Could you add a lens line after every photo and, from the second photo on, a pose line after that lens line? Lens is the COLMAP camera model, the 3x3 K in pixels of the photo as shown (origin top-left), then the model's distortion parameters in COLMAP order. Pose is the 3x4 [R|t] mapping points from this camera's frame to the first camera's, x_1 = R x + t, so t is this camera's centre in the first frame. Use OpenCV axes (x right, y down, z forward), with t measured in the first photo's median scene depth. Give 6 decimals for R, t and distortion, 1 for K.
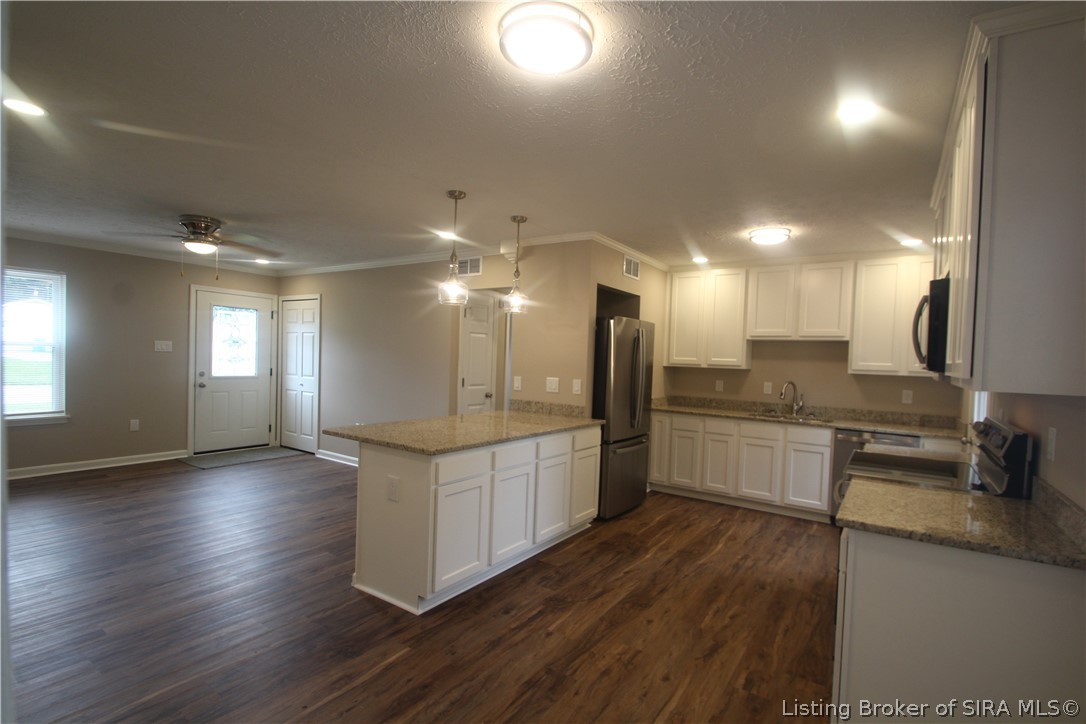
lens RADIAL K [[504.5, 0, 557.7], [0, 504.5, 376.1], [0, 0, 1]] dist [0.010171, -0.013097]
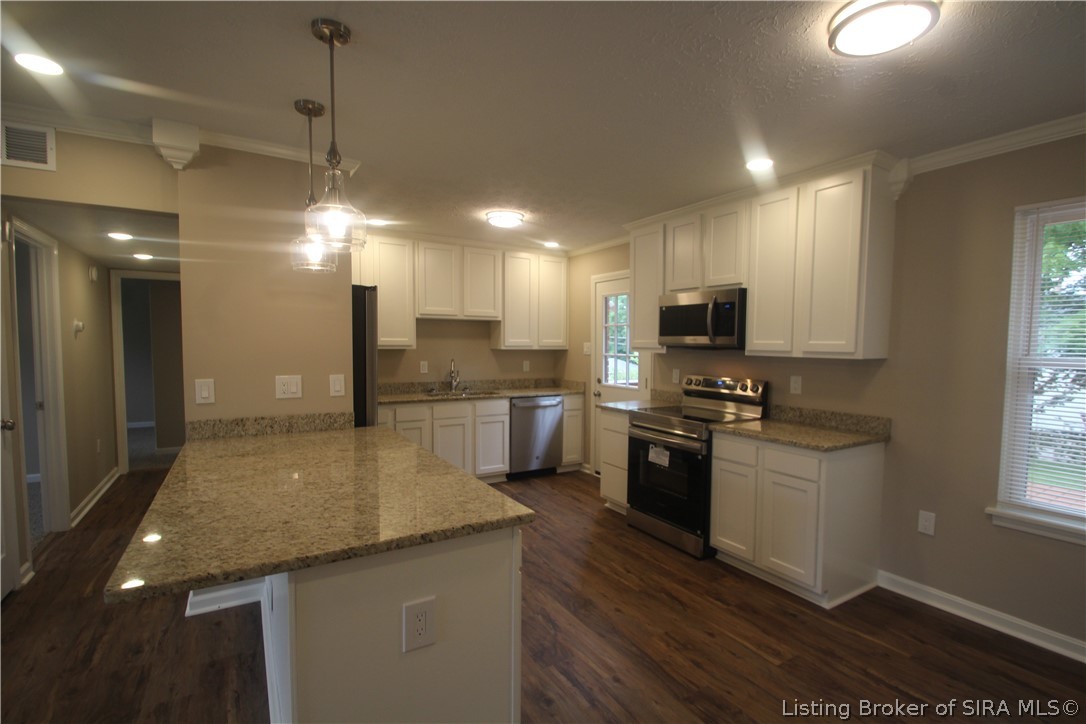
lens RADIAL K [[504.5, 0, 557.6], [0, 504.5, 376.0], [0, 0, 1]] dist [0.010171, -0.013097]
pose [[0.411203, -0.088724, 0.907215, -0.457253], [0.039112, 0.996053, 0.079684, -0.033899], [-0.910704, 0.002716, 0.413050, 0.443373]]
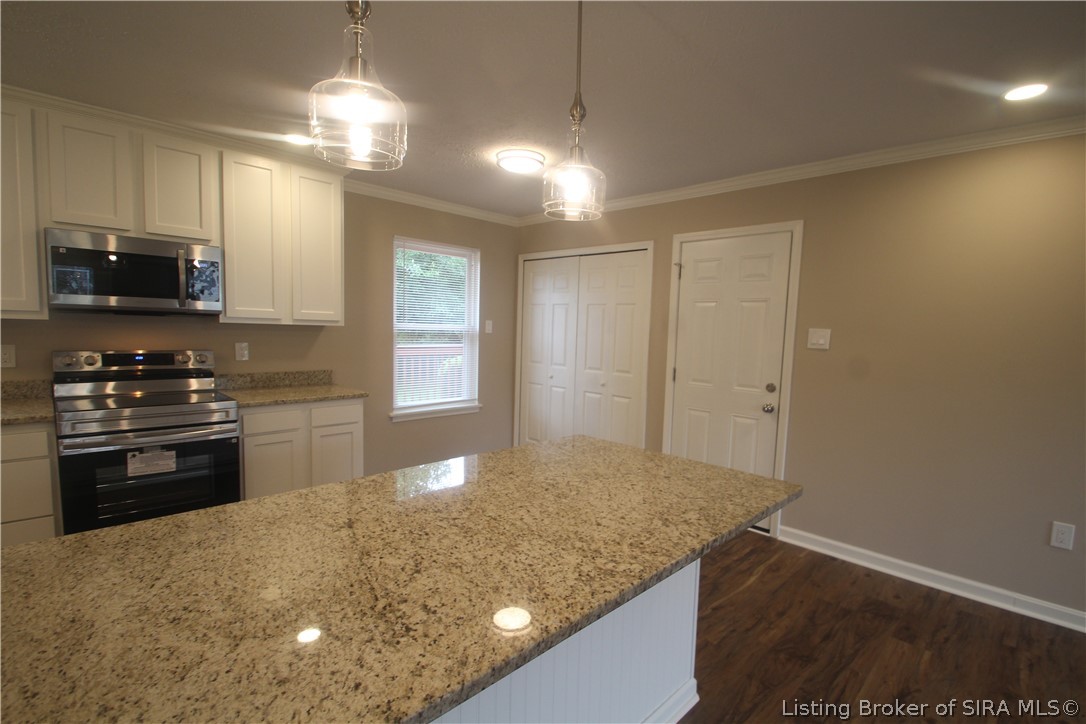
lens RADIAL K [[504.5, 0, 559.8], [0, 504.5, 374.0], [0, 0, 1]] dist [0.010171, -0.013097]
pose [[-0.980272, -0.084437, 0.178711, -0.222636], [-0.059390, 0.988208, 0.141133, -0.049944], [-0.188520, 0.127735, -0.973727, 1.126391]]
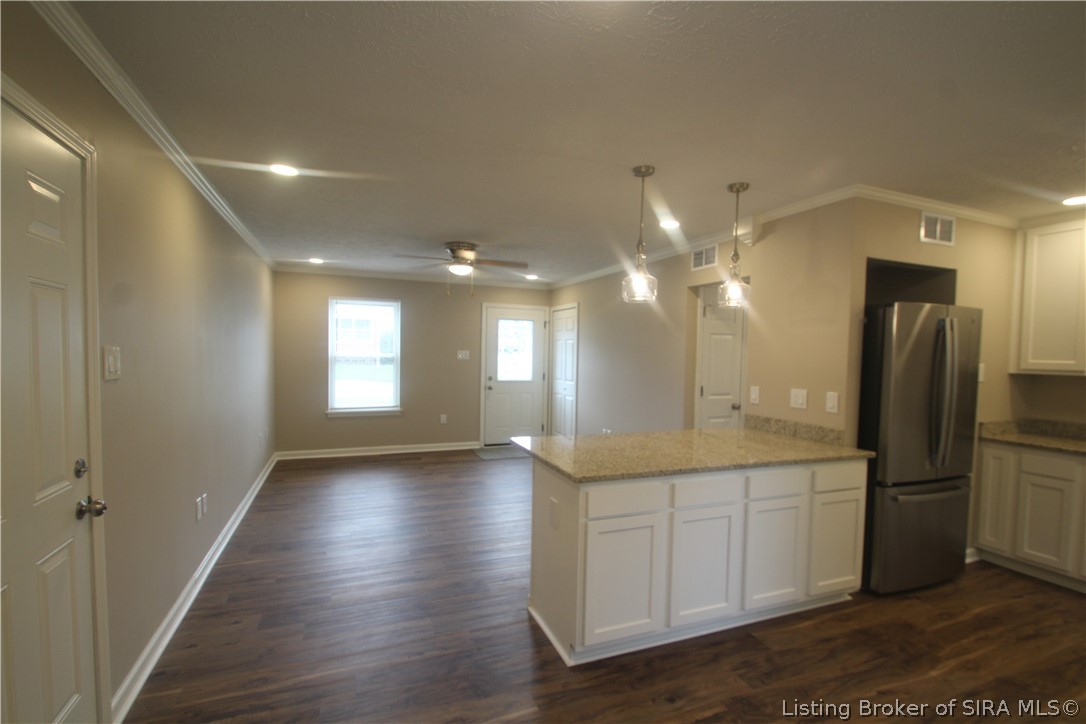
lens RADIAL K [[504.5, 0, 558.2], [0, 504.5, 375.1], [0, 0, 1]] dist [0.010171, -0.013097]
pose [[0.830672, 0.005846, -0.556731, 0.115312], [-0.010237, 0.999936, -0.004775, -0.010587], [0.556667, 0.009665, 0.830679, 0.172121]]
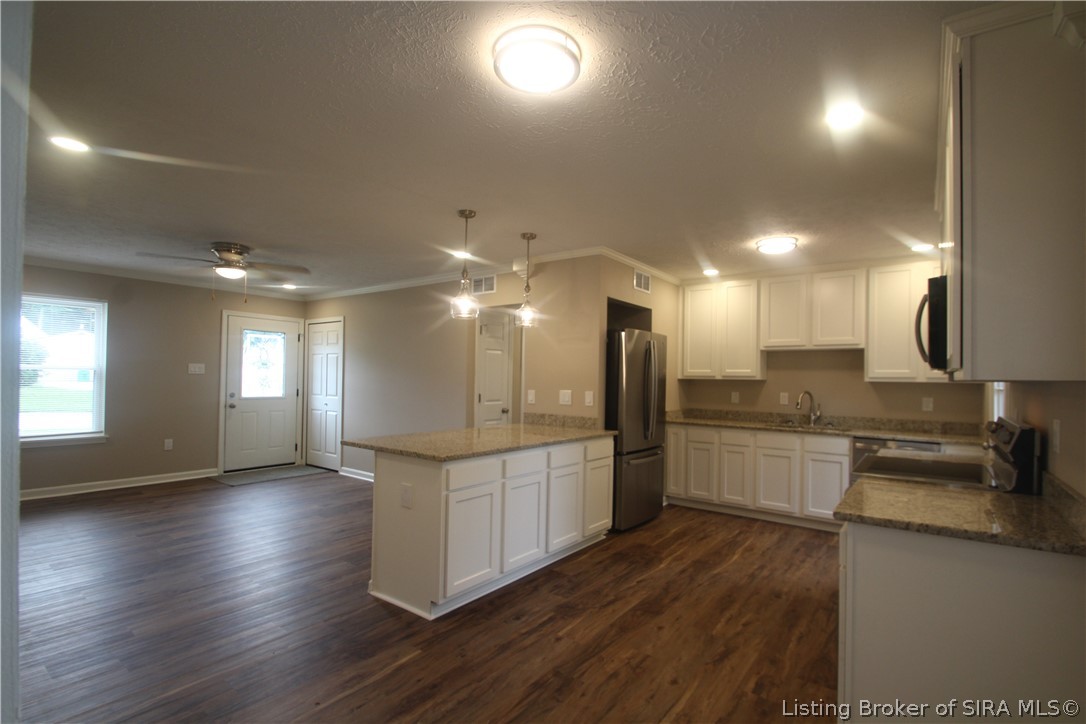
lens RADIAL K [[504.5, 0, 557.4], [0, 504.5, 376.0], [0, 0, 1]] dist [0.010171, -0.013097]
pose [[0.998775, -0.018222, -0.045994, 0.021705], [0.016229, 0.998929, -0.043336, 0.018868], [0.046735, 0.042537, 0.998001, -0.015589]]
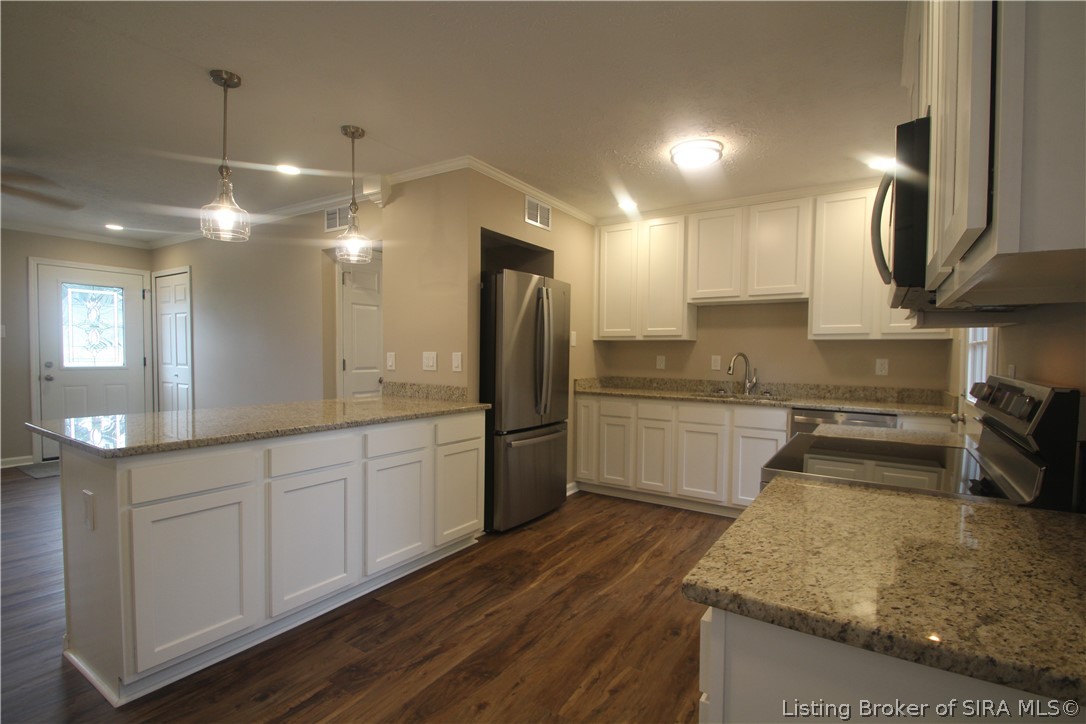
lens RADIAL K [[504.5, 0, 558.8], [0, 504.5, 376.1], [0, 0, 1]] dist [0.010171, -0.013097]
pose [[0.999488, -0.023574, 0.021631, 0.175300], [0.023358, 0.999675, 0.010188, 0.038554], [-0.021865, -0.009677, 0.999714, 0.226865]]
